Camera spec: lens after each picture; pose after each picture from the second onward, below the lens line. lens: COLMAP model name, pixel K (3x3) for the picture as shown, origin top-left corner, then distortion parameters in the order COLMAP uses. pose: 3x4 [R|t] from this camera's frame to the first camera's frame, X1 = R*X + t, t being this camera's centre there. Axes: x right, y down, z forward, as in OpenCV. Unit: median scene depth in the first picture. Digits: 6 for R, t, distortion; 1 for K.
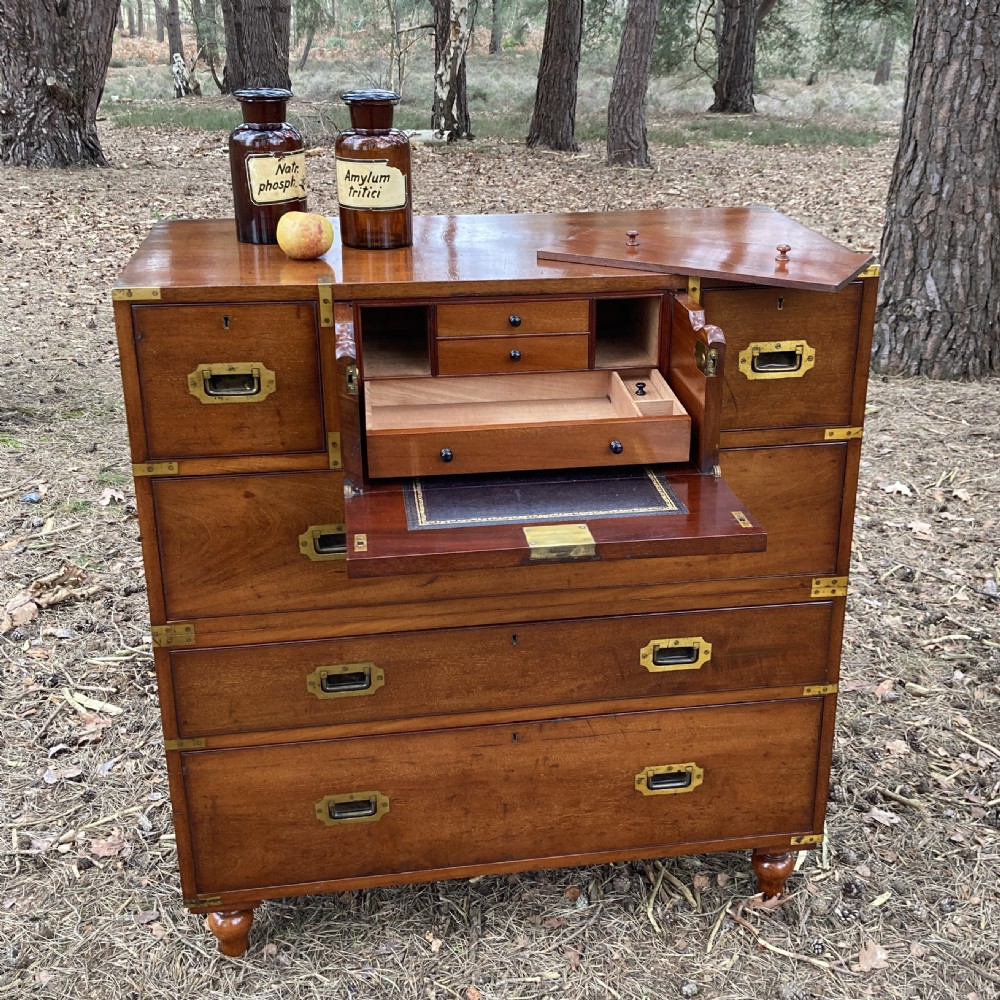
lens RADIAL K [[1284.9, 0, 559.0], [0, 1284.9, 474.8], [0, 0, 1]] dist [0.064005, -0.139143]
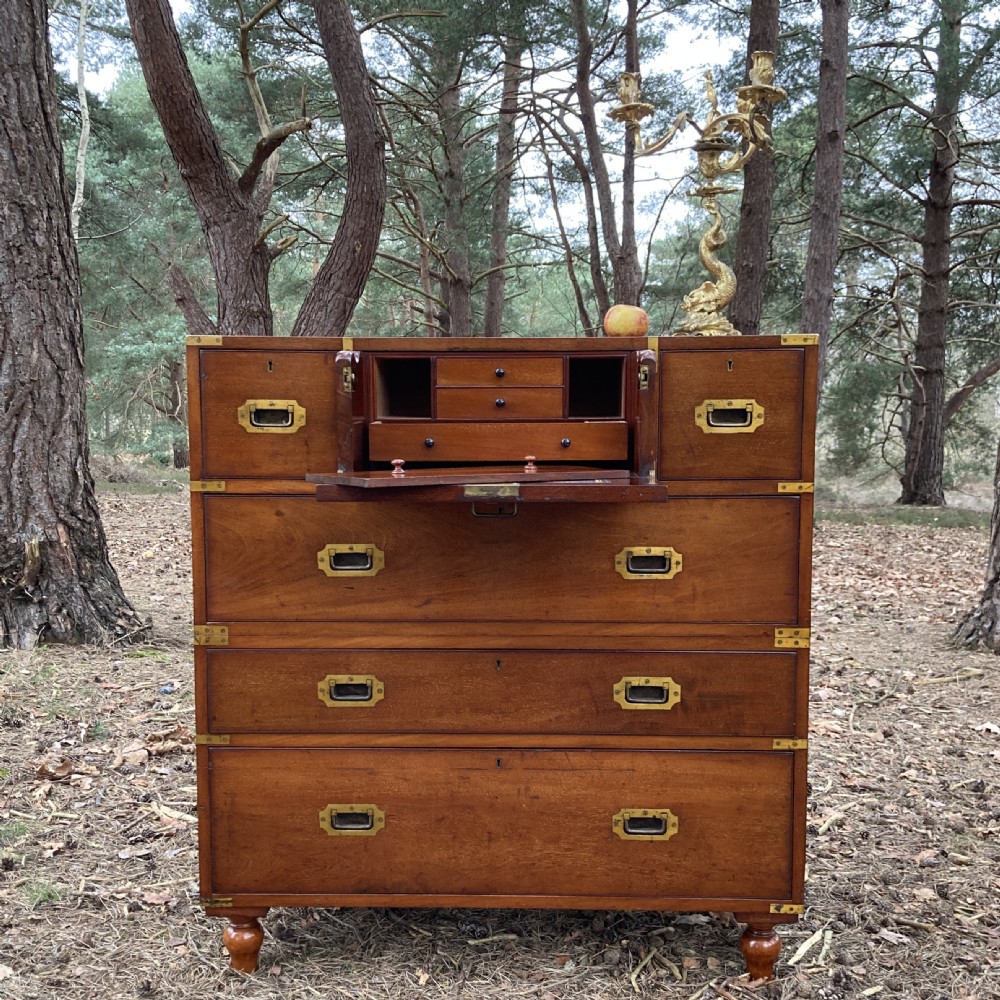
lens RADIAL K [[1285.8, 0, 497.3], [0, 1285.8, 534.1], [0, 0, 1]] dist [0.094347, -0.195064]
pose [[0.981447, 0.015519, -0.191103, 0.157082], [-0.063268, 0.967104, -0.246389, 0.260351], [0.180992, 0.253909, 0.950143, -0.091718]]
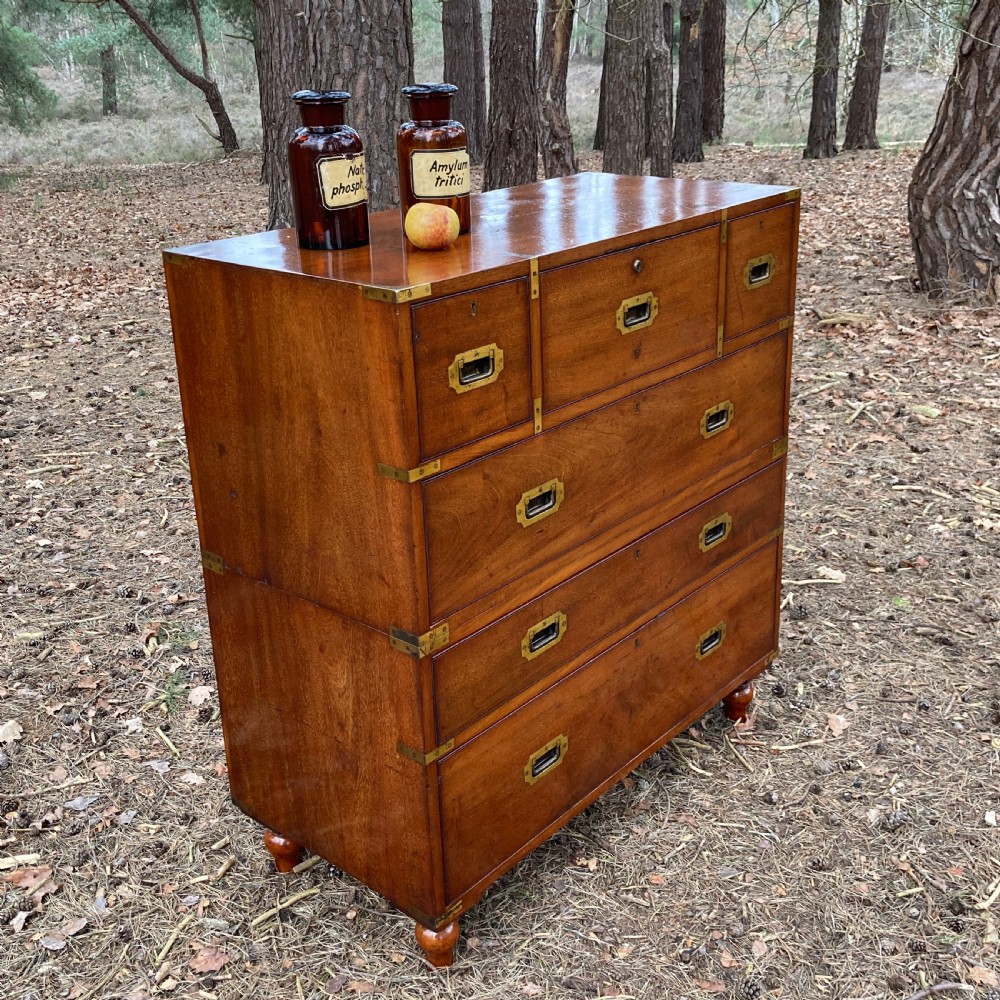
lens RADIAL K [[1214.3, 0, 549.7], [0, 1214.3, 475.0], [0, 0, 1]] dist [0.218416, -0.667640]
pose [[0.754906, -0.258893, 0.602571, -0.640074], [0.269494, 0.960087, 0.074876, -0.036451], [-0.597905, 0.105865, 0.794545, 0.158377]]
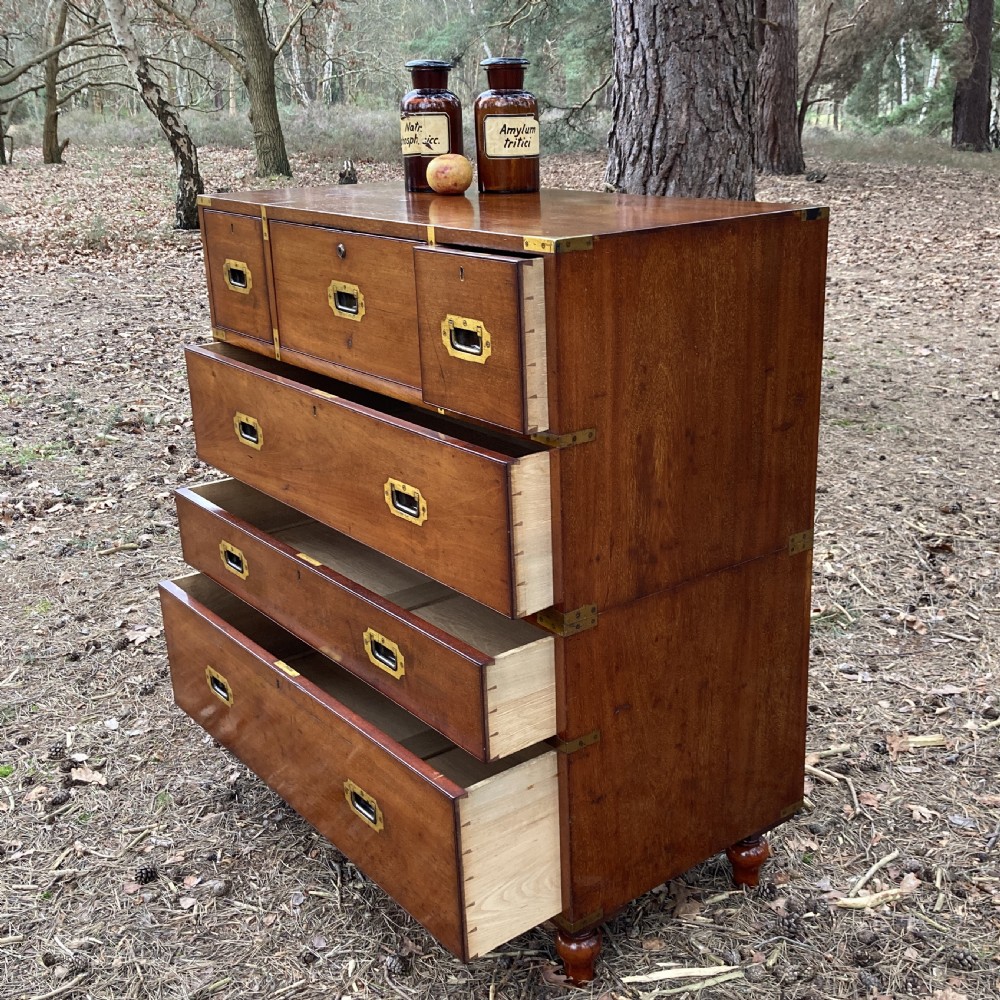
lens RADIAL K [[1236.9, 0, 555.1], [0, 1236.9, 502.0], [0, 0, 1]] dist [0.074682, -0.239521]
pose [[0.482138, 0.264026, -0.835364, 0.799823], [-0.282229, 0.949485, 0.137204, -0.092486], [0.829391, 0.169613, 0.532299, 0.496013]]
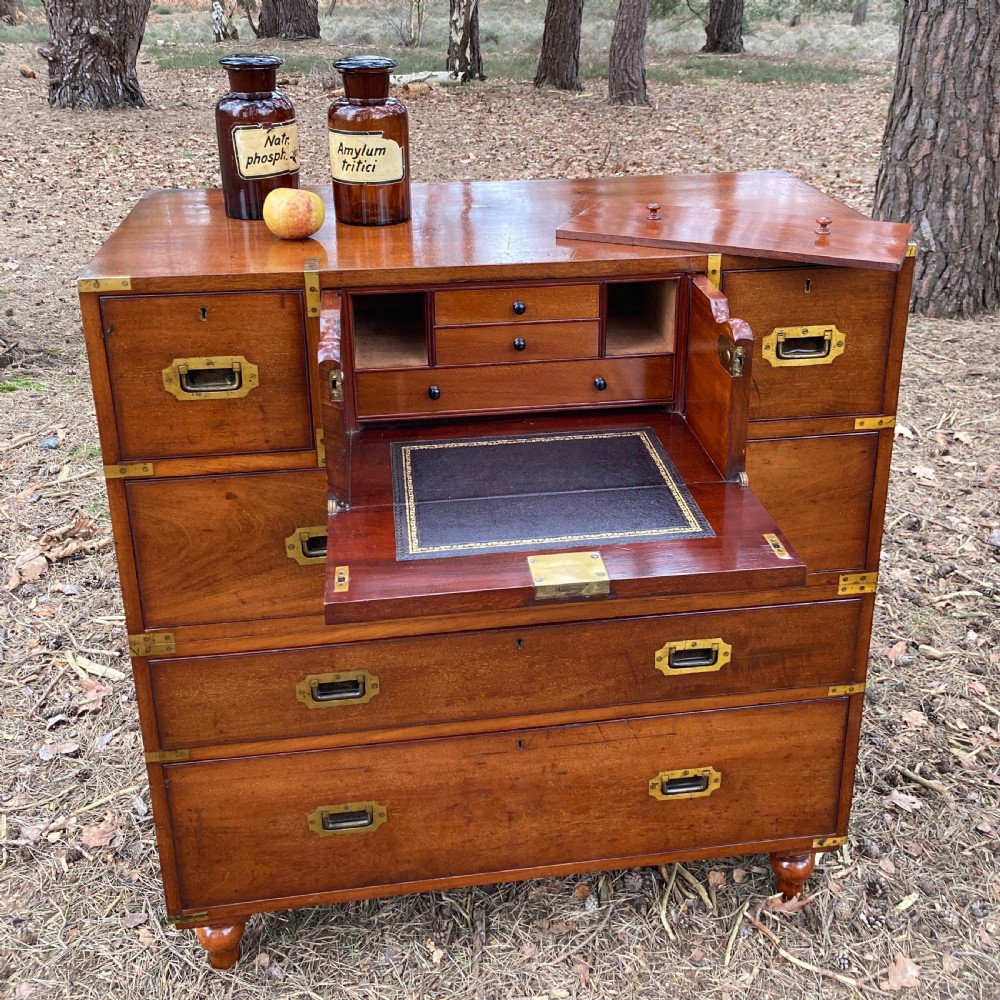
lens RADIAL K [[1176.2, 0, 546.7], [0, 1176.2, 373.5], [0, 0, 1]] dist [0.017963, 0.007106]
pose [[0.999885, -0.001513, -0.015097, -0.001649], [0.001397, 0.999970, -0.007666, -0.053119], [0.015108, 0.007644, 0.999857, 0.130108]]
